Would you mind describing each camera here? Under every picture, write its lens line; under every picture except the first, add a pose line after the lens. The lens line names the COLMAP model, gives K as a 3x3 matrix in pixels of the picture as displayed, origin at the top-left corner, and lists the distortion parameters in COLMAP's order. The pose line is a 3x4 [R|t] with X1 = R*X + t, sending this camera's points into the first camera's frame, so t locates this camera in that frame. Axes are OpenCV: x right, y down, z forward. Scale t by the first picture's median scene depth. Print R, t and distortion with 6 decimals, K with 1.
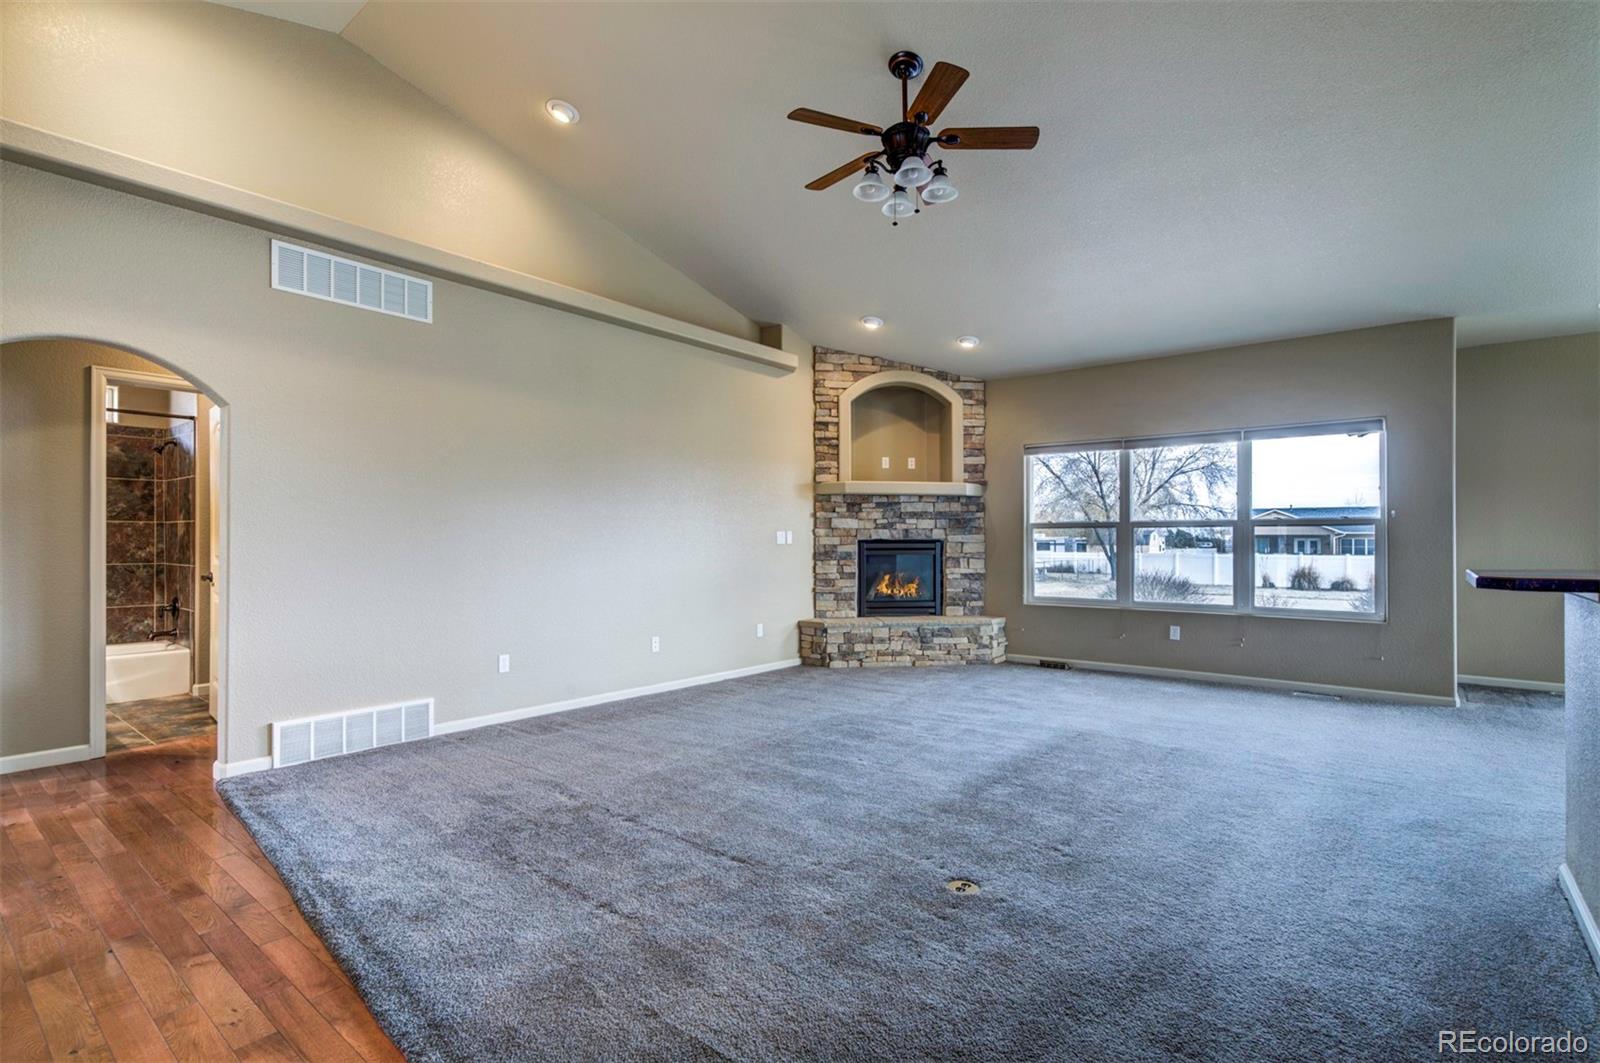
lens RADIAL K [[736.9, 0, 777.2], [0, 736.9, 528.3], [0, 0, 1]] dist [-0.055325, 0.000569]
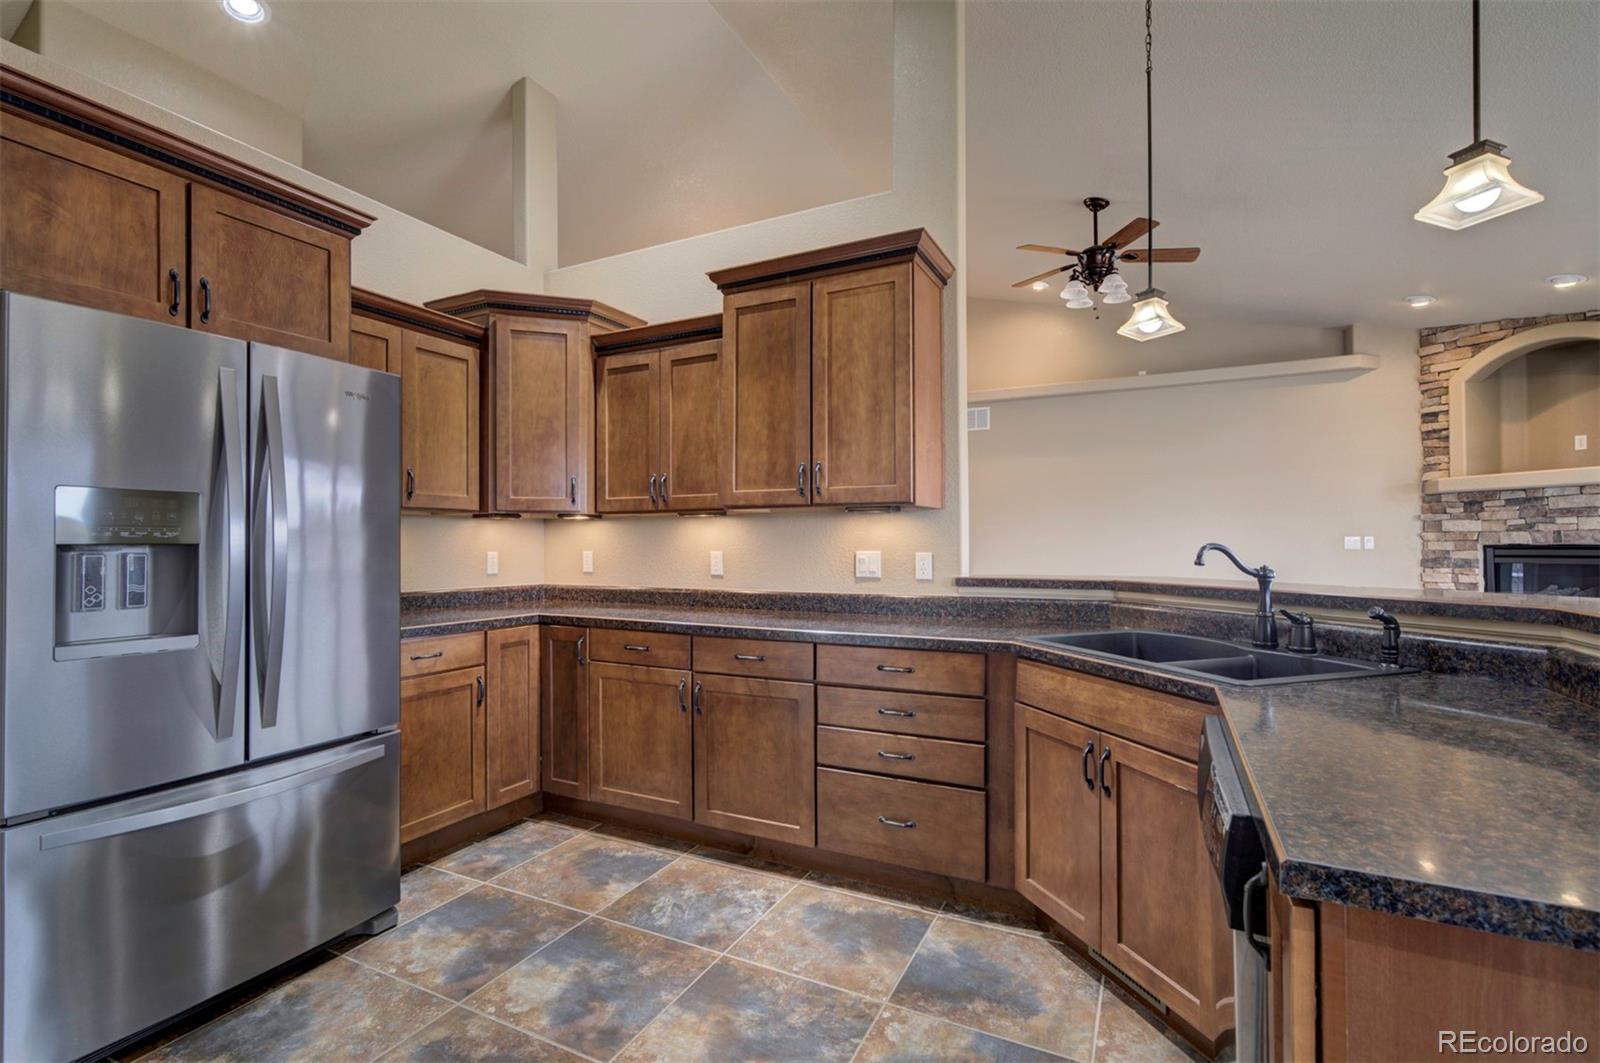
lens RADIAL K [[728.7, 0, 784.9], [0, 728.7, 527.0], [0, 0, 1]] dist [-0.016523, 0.012442]
pose [[0.189208, -0.024685, -0.981627, 0.771271], [0.015149, 0.999638, -0.022218, 0.001678], [0.981820, -0.010667, 0.189513, 0.064948]]
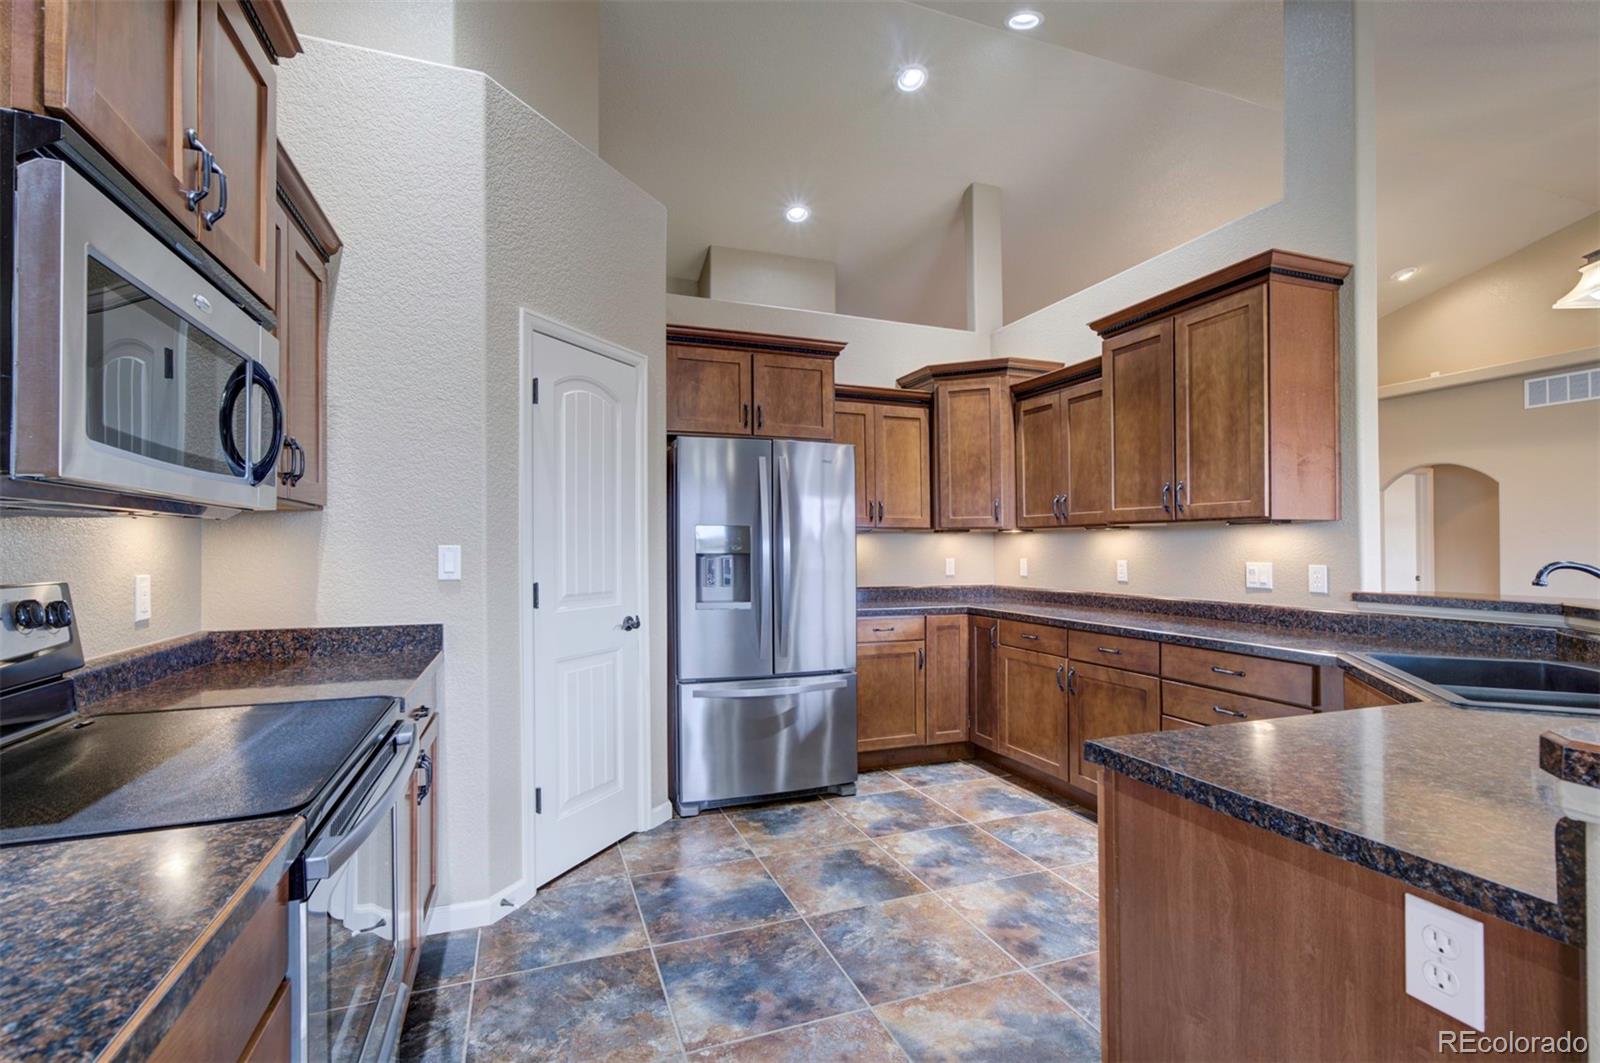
lens RADIAL K [[720.5, 0, 782.8], [0, 720.5, 531.6], [0, 0, 1]] dist [-0.000898, 0.000060]
pose [[-0.526632, -0.020819, -0.849839, 0.890247], [0.009150, 0.999503, -0.030155, -0.001556], [0.850044, -0.023657, -0.526179, 0.195454]]
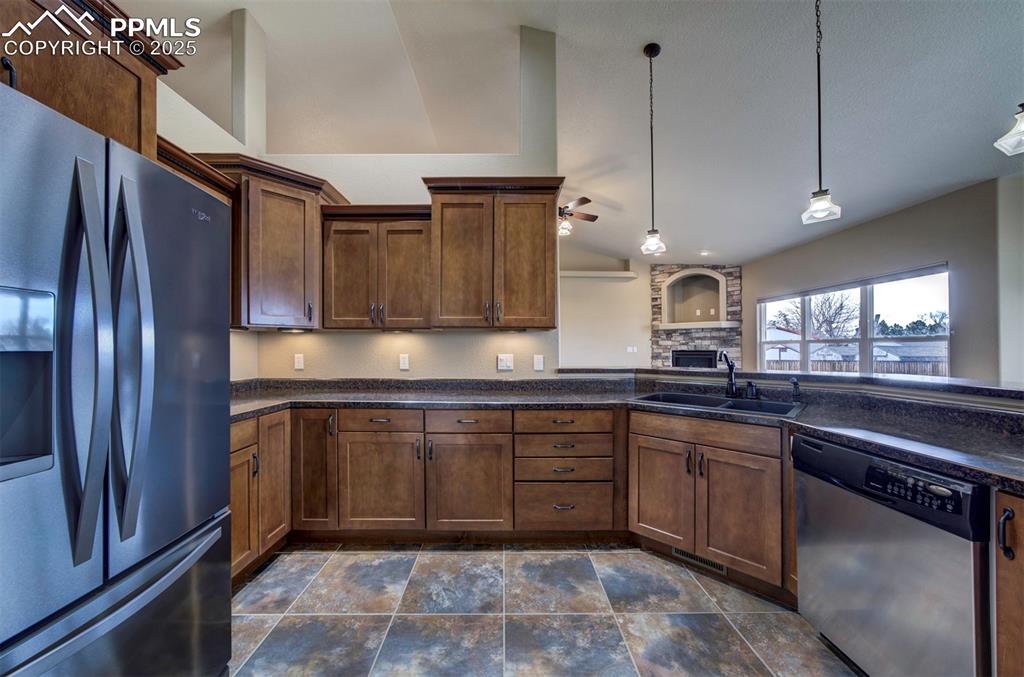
lens RADIAL K [[370.1, 0, 498.6], [0, 370.1, 341.3], [0, 0, 1]] dist [-0.039777, 0.022356]
pose [[0.621184, -0.016625, -0.783488, 0.639235], [0.009830, 0.999862, -0.013423, -0.001617], [0.783603, 0.000637, 0.621262, -0.066457]]
